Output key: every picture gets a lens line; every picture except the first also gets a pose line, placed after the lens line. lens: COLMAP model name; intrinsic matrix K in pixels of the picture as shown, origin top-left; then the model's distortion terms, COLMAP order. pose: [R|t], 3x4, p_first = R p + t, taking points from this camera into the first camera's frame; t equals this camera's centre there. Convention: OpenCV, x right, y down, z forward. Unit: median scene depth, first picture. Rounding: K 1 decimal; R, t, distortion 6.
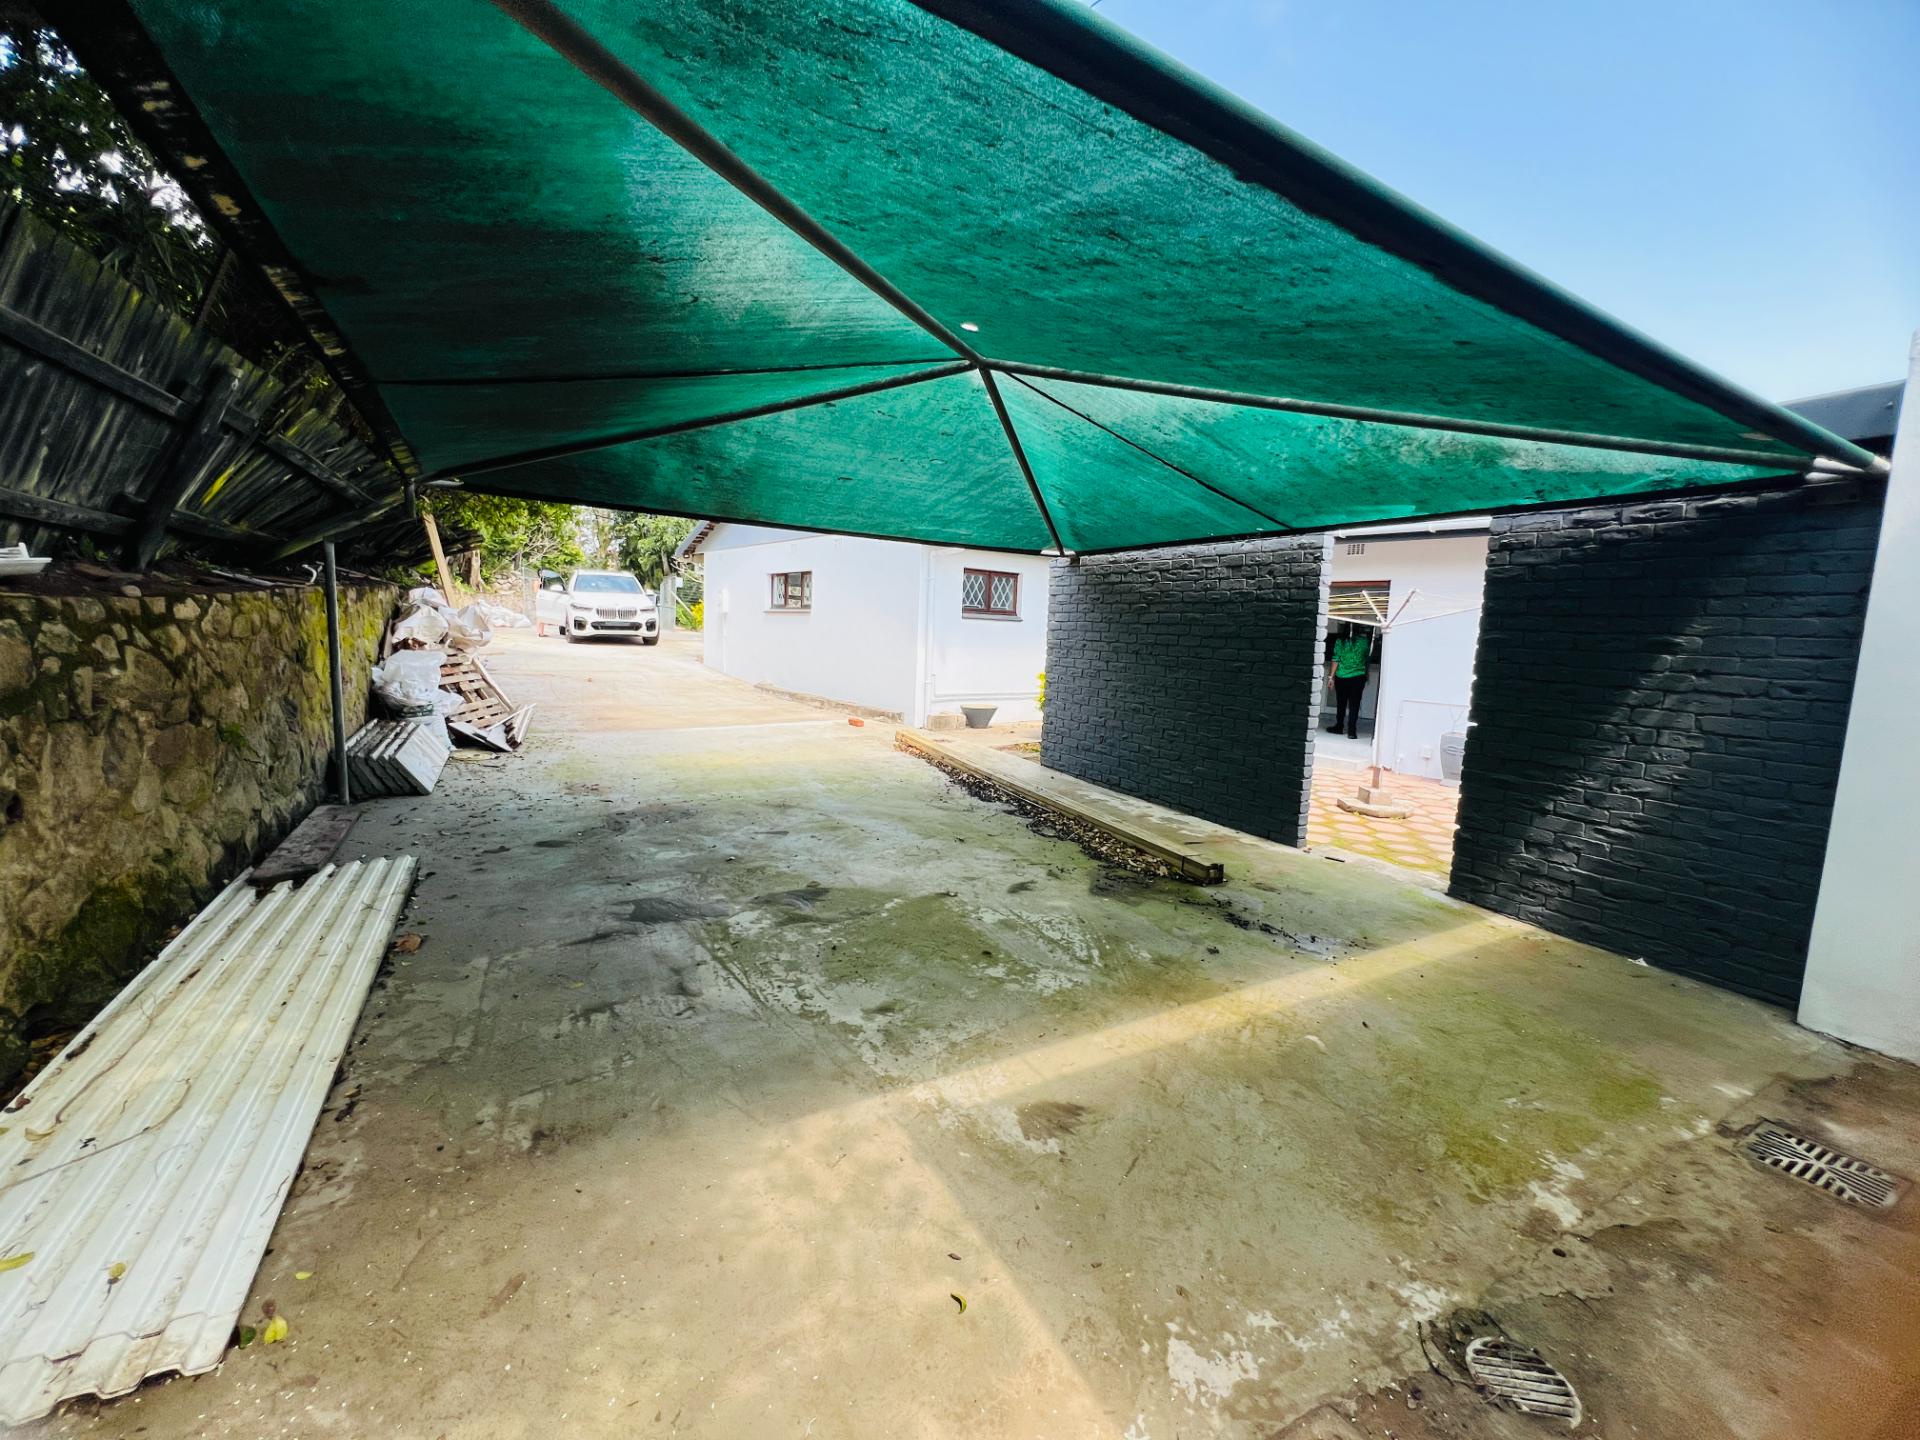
lens RADIAL K [[763.7, 0, 958.3], [0, 763.7, 723.4], [0, 0, 1]] dist [-0.002857, 0.001315]
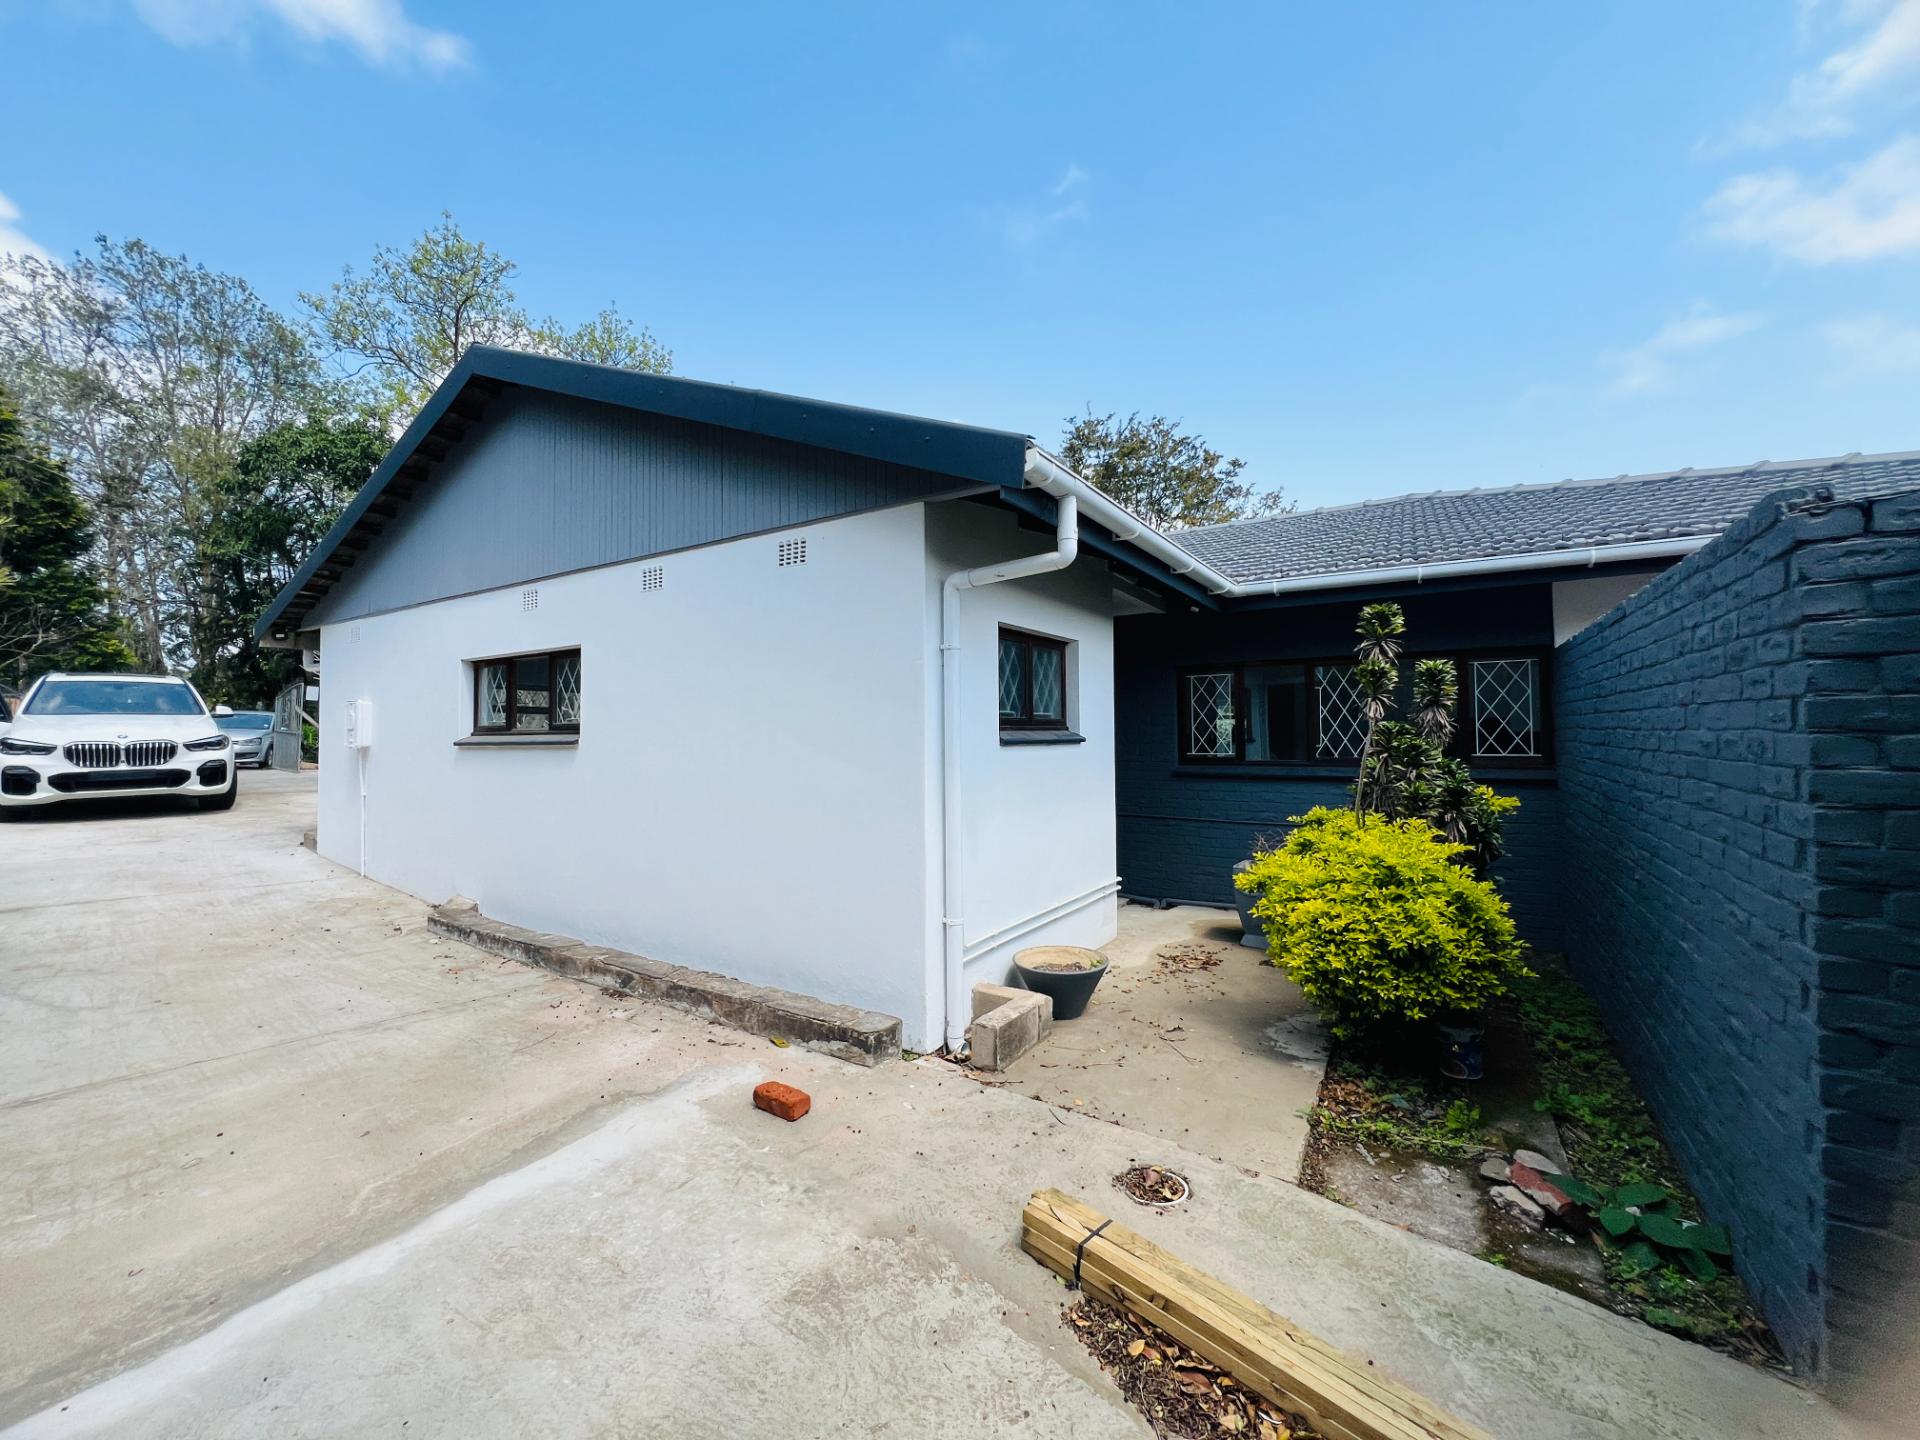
lens RADIAL K [[763.7, 0, 965.7], [0, 763.7, 716.5], [0, 0, 1]] dist [-0.002857, 0.001315]
pose [[0.946430, -0.041853, 0.320185, -0.121705], [0.085977, 0.988433, -0.124935, -0.086189], [-0.311252, 0.145771, 0.939081, 0.518537]]
